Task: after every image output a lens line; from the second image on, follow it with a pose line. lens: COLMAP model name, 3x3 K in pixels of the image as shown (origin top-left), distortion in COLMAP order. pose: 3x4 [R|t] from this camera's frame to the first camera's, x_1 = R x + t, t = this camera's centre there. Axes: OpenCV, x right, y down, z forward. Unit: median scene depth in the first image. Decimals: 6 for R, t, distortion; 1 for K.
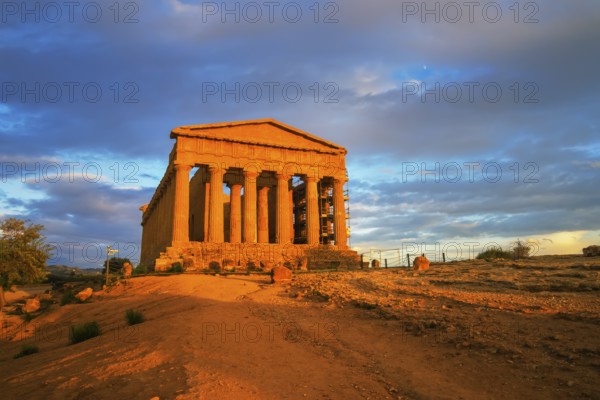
lens RADIAL K [[420.8, 0, 302.2], [0, 420.8, 205.2], [0, 0, 1]] dist [-0.113511, 0.000590]
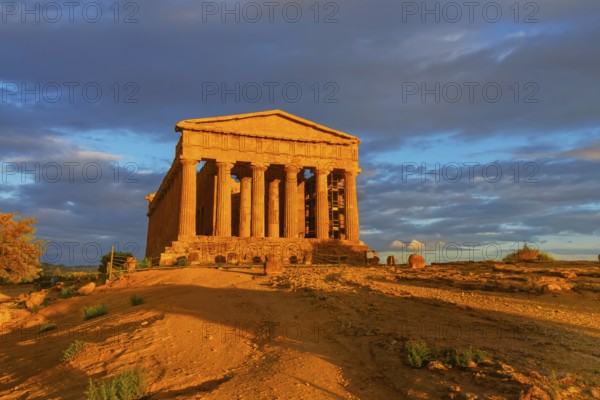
lens RADIAL K [[513.6, 0, 300.0], [0, 513.6, 200.0], [0, 0, 1]] dist [0.258722, -0.012472]
pose [[0.995938, 0.002085, -0.090013, 0.086864], [-0.000047, 0.999744, 0.022638, -0.025697], [0.090037, -0.022541, 0.995683, -0.211986]]
